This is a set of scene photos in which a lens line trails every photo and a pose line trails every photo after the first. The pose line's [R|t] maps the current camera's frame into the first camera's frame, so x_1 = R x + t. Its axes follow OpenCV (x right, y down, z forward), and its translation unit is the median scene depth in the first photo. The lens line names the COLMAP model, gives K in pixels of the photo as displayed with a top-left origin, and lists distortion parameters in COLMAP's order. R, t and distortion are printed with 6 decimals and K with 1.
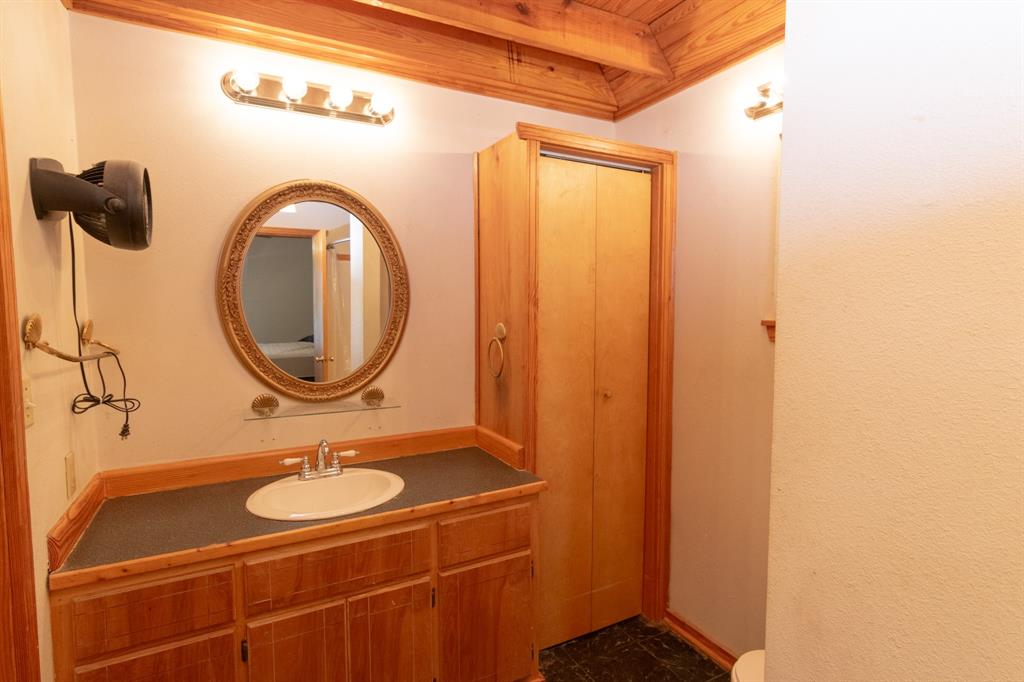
lens RADIAL K [[514.9, 0, 510.3], [0, 514.9, 341.2], [0, 0, 1]] dist [0.004372, 0.000124]
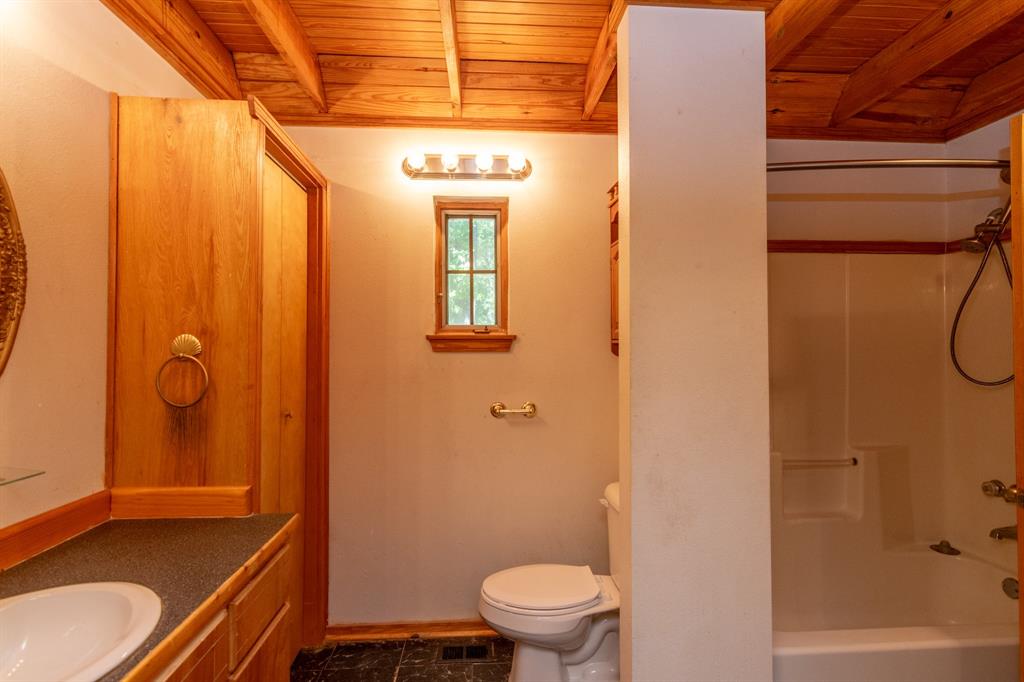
lens RADIAL K [[489.1, 0, 511.3], [0, 489.1, 341.5], [0, 0, 1]] dist [0.000384, -0.000562]
pose [[0.427614, 0.010766, 0.903897, -0.461618], [0.059126, 0.997455, -0.039852, 0.031639], [-0.902026, 0.070485, 0.425889, 0.267539]]
